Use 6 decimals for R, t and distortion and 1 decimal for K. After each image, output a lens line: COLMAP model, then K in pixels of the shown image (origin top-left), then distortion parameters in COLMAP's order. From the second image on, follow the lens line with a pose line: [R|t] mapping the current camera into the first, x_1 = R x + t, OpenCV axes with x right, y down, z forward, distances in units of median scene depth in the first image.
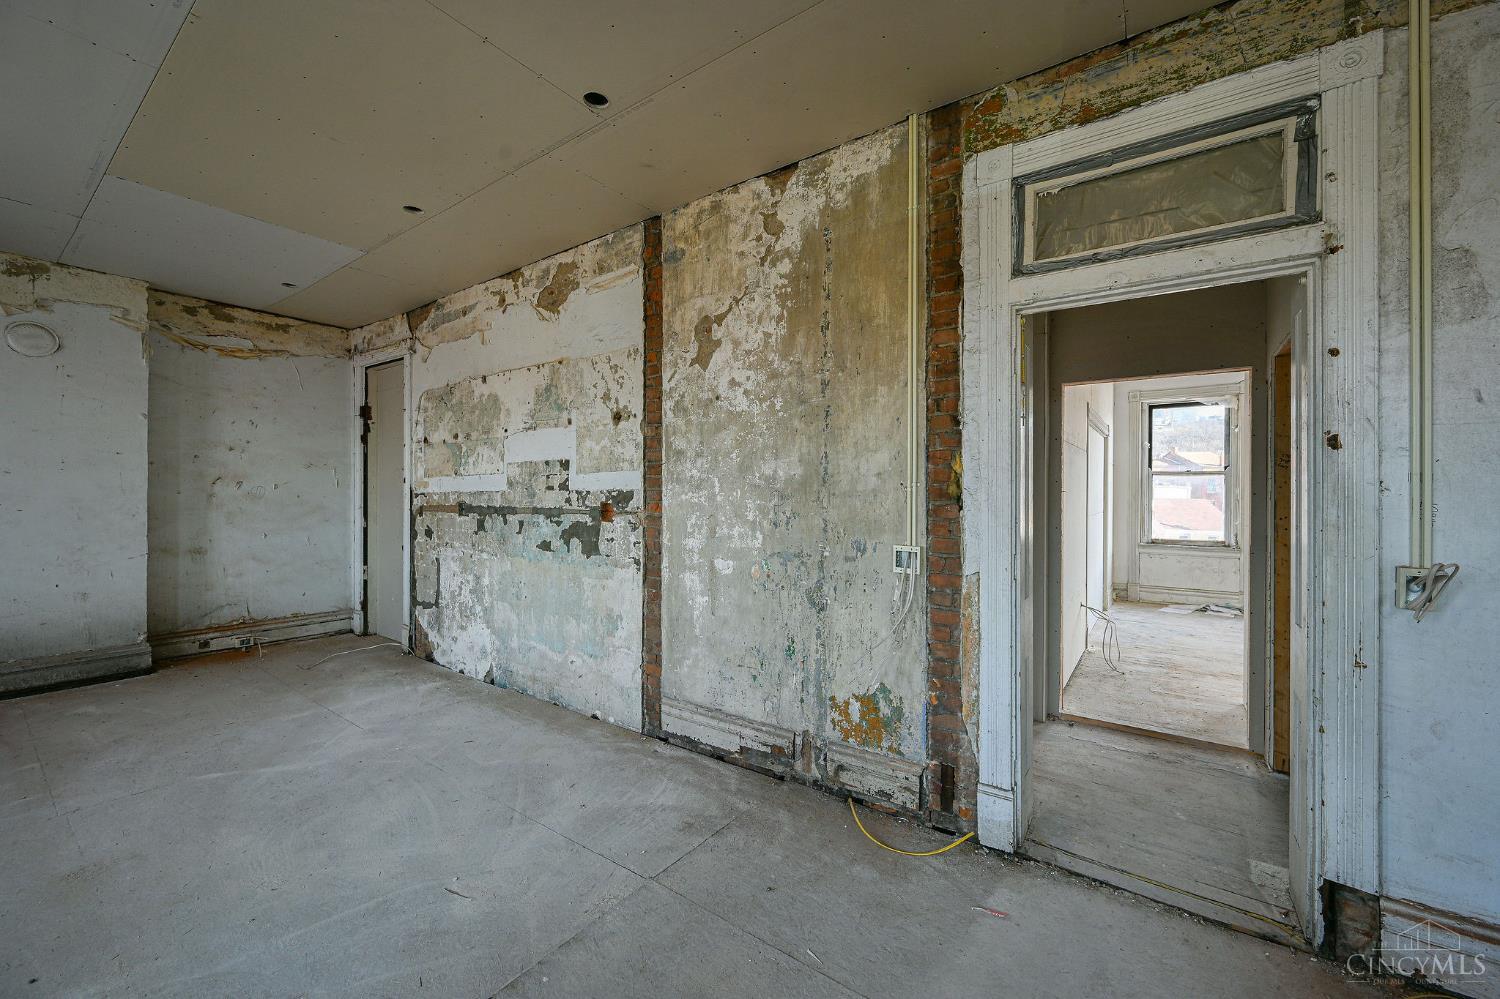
lens RADIAL K [[588.2, 0, 745.4], [0, 588.2, 494.6], [0, 0, 1]] dist [-0.001372, -0.000070]
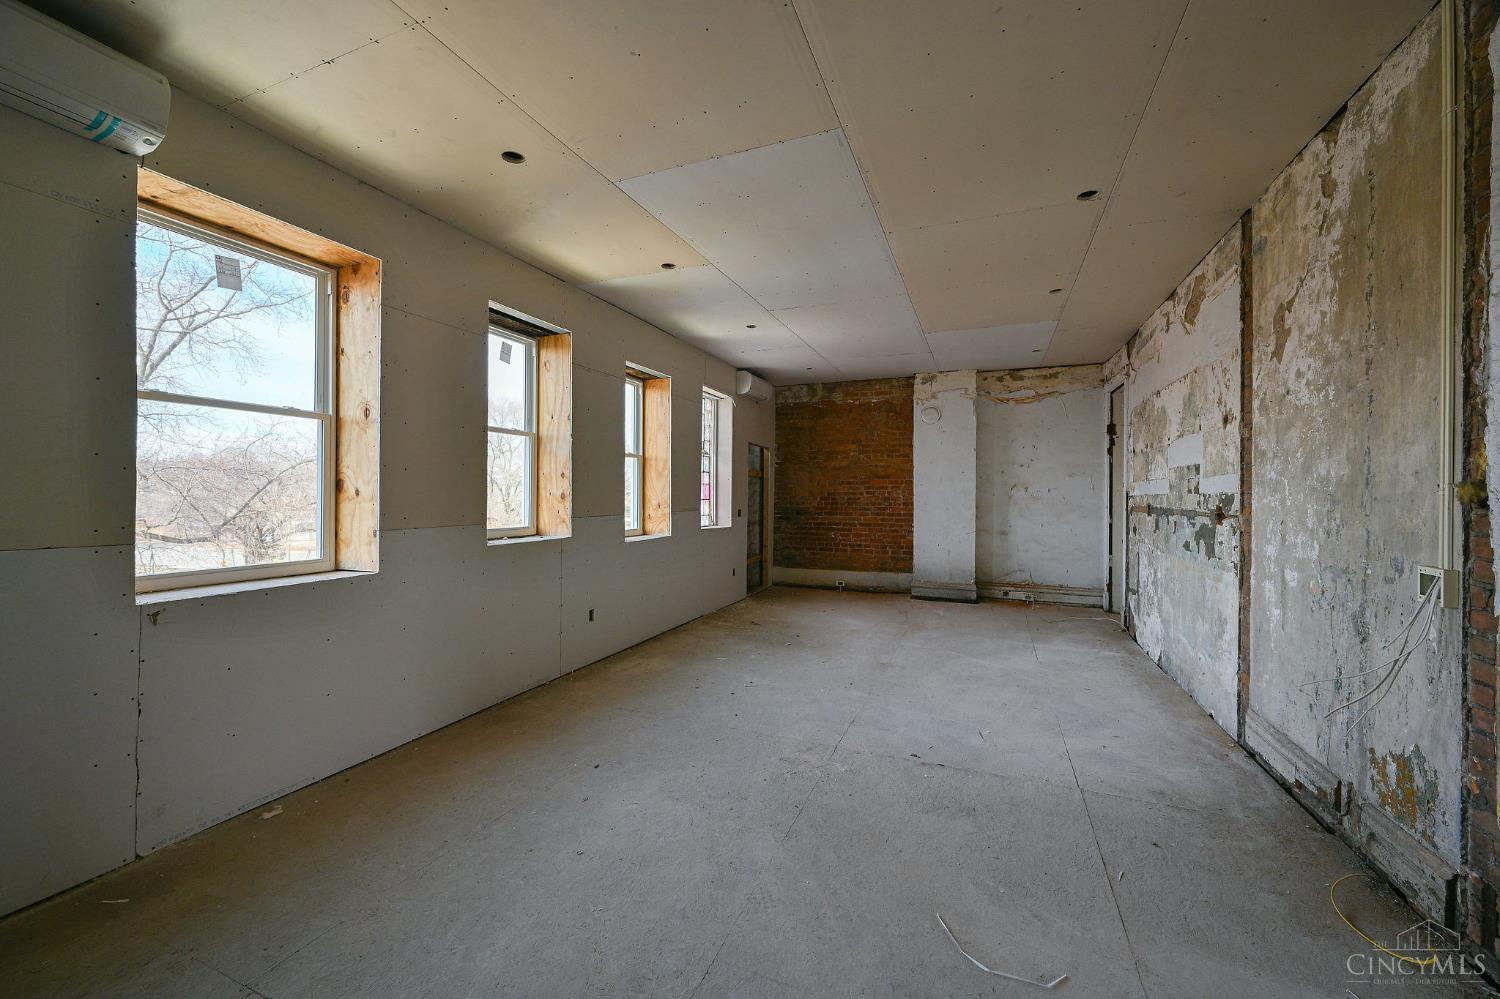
lens RADIAL K [[588.2, 0, 754.5], [0, 588.2, 495.7], [0, 0, 1]] dist [-0.001372, -0.000070]
pose [[0.241118, 0.002406, -0.970493, 0.585299], [-0.004719, 0.999988, 0.001306, -0.001455], [0.970484, 0.004264, 0.241126, -0.017596]]
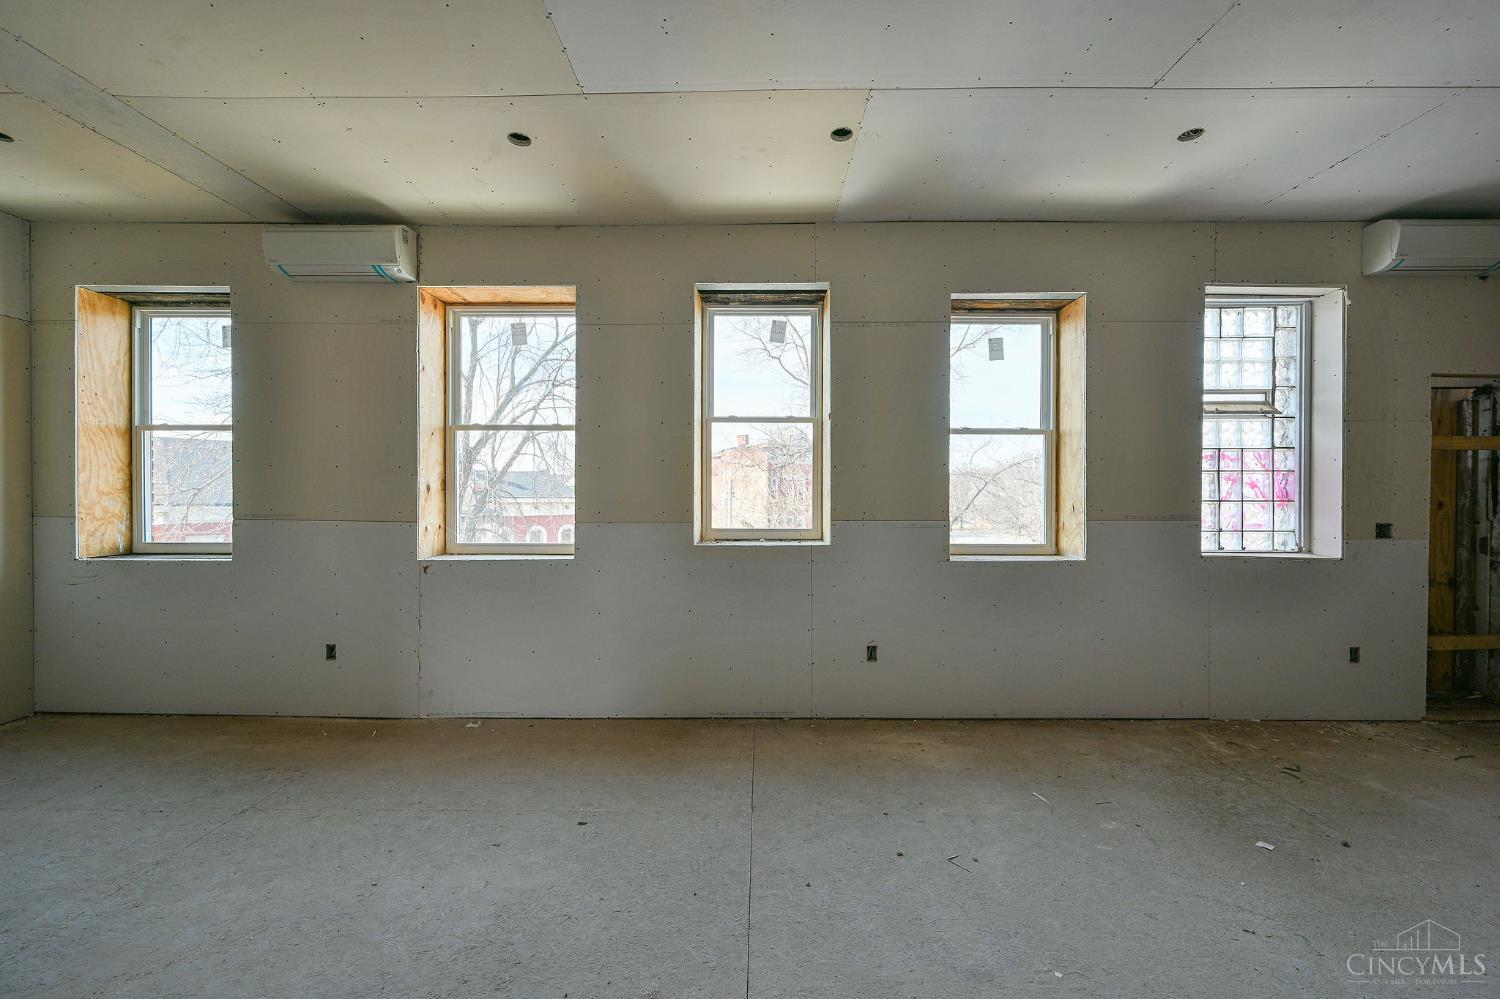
lens RADIAL K [[588.2, 0, 744.6], [0, 588.2, 502.6], [0, 0, 1]] dist [-0.001372, -0.000070]
pose [[-0.818757, -0.004613, -0.574122, -0.078949], [-0.003642, 0.999989, -0.002842, 0.024521], [0.574129, -0.000236, -0.818765, 0.656253]]
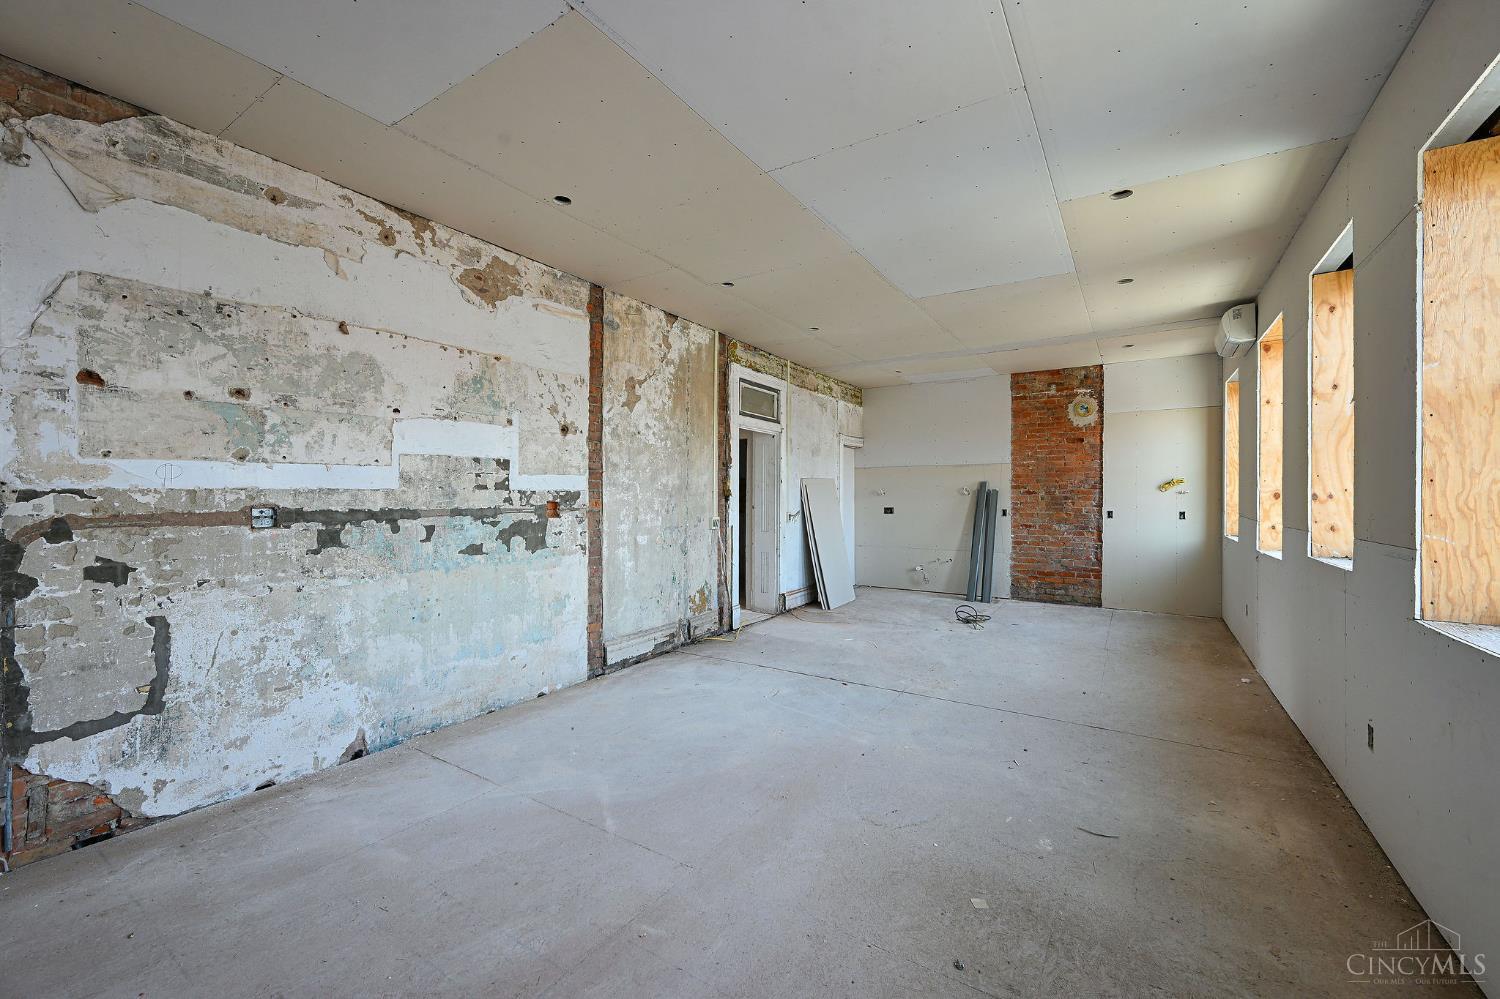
lens RADIAL K [[588.2, 0, 759.4], [0, 588.2, 497.7], [0, 0, 1]] dist [-0.001372, -0.000070]
pose [[-0.055404, -0.005036, 0.998451, -1.498198], [-0.002877, 0.999984, 0.004884, -0.000155], [-0.998460, -0.002602, -0.055418, 0.705117]]
